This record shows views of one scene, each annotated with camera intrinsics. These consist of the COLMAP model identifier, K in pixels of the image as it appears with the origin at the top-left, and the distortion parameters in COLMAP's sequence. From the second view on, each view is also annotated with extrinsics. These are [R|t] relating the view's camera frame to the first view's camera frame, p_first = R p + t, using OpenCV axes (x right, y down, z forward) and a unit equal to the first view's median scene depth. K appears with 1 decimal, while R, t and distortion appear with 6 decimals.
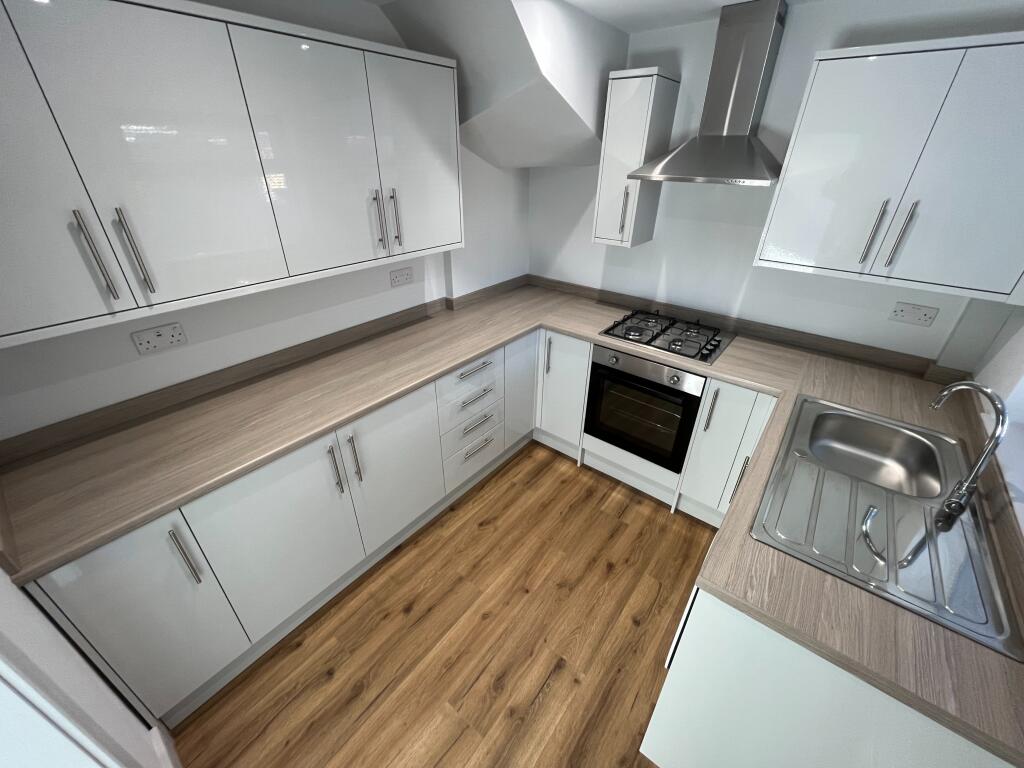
lens RADIAL K [[410.7, 0, 509.7], [0, 410.7, 384.3], [0, 0, 1]] dist [-0.002705, 0.000163]
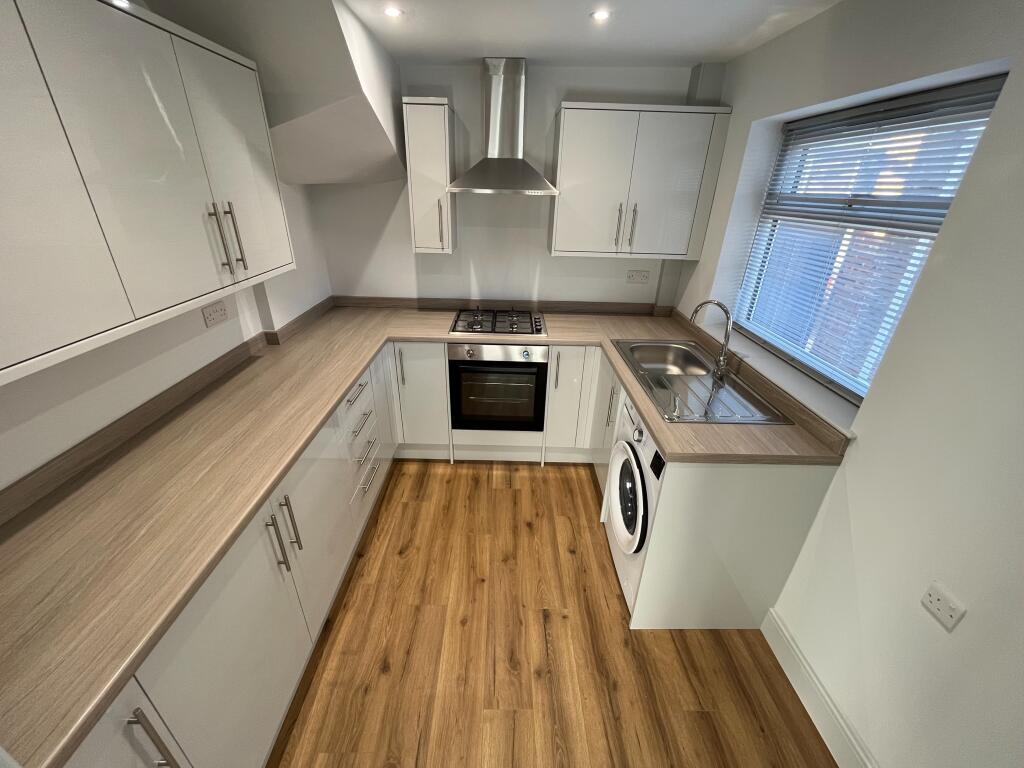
lens RADIAL K [[410.7, 0, 509.7], [0, 410.7, 384.3], [0, 0, 1]] dist [-0.002705, 0.000163]
pose [[0.781591, -0.265247, 0.564587, -0.332056], [0.292971, 0.955147, 0.043158, 0.005936], [-0.550711, 0.131675, 0.824244, 0.041091]]
